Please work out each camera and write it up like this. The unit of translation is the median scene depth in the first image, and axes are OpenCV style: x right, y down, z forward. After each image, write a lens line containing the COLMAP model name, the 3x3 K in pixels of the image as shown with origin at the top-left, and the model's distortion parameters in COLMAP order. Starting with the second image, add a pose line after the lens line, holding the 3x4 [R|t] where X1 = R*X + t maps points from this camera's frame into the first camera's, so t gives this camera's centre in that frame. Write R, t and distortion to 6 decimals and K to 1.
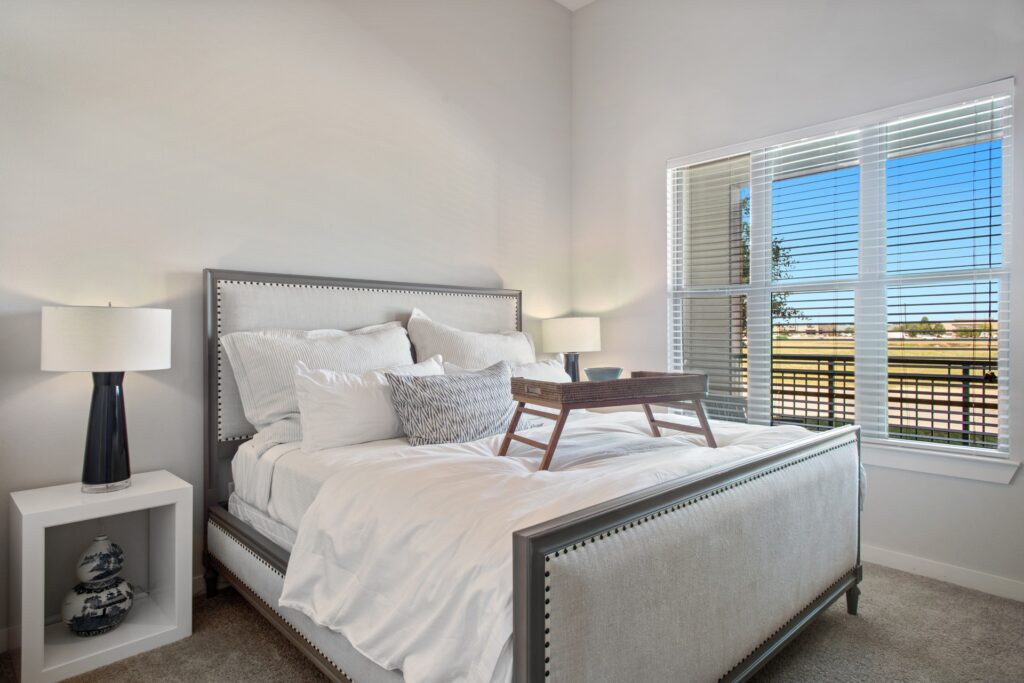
lens RADIAL K [[576.1, 0, 512.0], [0, 576.1, 341.5], [0, 0, 1]] dist [-0.000695, -0.000128]
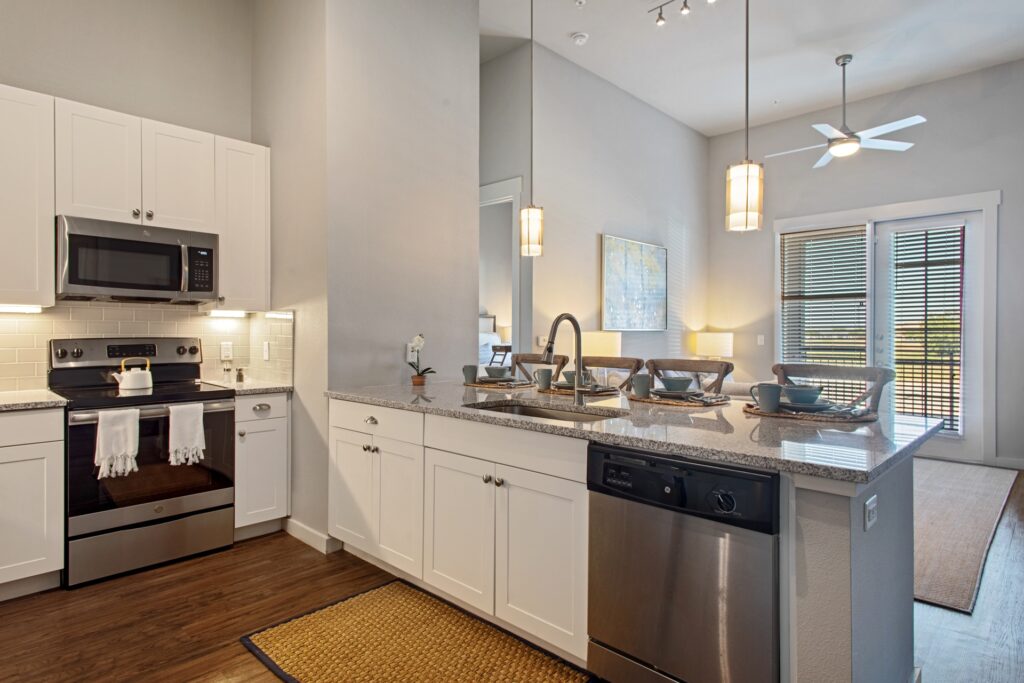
lens RADIAL K [[576.1, 0, 512.0], [0, 576.1, 341.5], [0, 0, 1]] dist [-0.000695, -0.000128]
pose [[0.999186, 0.001765, 0.040309, -0.015820], [-0.001904, 0.999992, 0.003391, 0.019275], [-0.040303, -0.003465, 0.999181, -1.922402]]
